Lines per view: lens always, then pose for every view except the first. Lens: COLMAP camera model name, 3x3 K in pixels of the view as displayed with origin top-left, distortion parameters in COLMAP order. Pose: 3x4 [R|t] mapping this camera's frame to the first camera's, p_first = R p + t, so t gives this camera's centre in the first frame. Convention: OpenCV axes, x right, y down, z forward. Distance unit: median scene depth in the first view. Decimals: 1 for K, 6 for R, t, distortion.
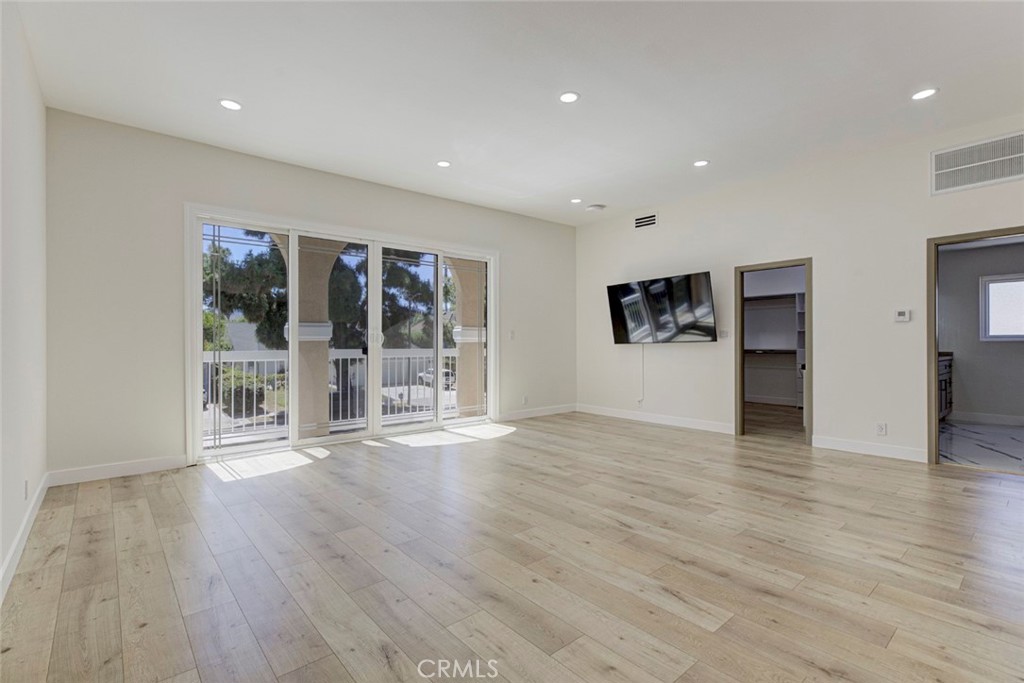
lens RADIAL K [[481.0, 0, 517.3], [0, 481.0, 346.1], [0, 0, 1]] dist [-0.000345, -0.002660]
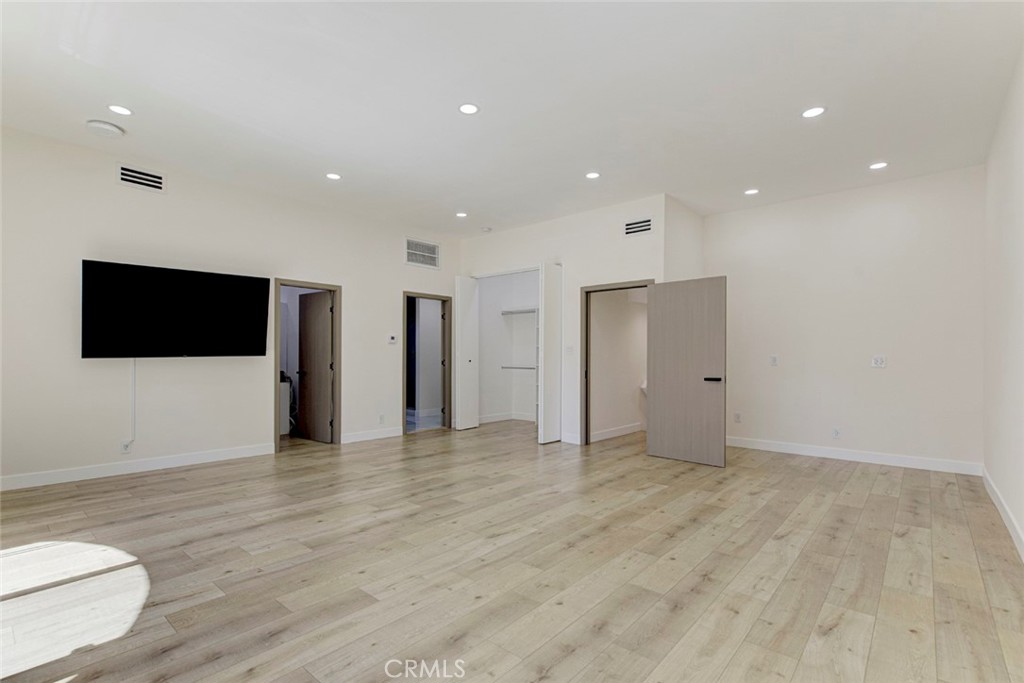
lens RADIAL K [[481.0, 0, 512.7], [0, 481.0, 338.7], [0, 0, 1]] dist [-0.000345, -0.002660]
pose [[-0.151103, 0.038197, 0.987780, -1.118672], [0.002459, 0.999265, -0.038265, -0.009433], [-0.988515, -0.003353, -0.151086, 1.328233]]
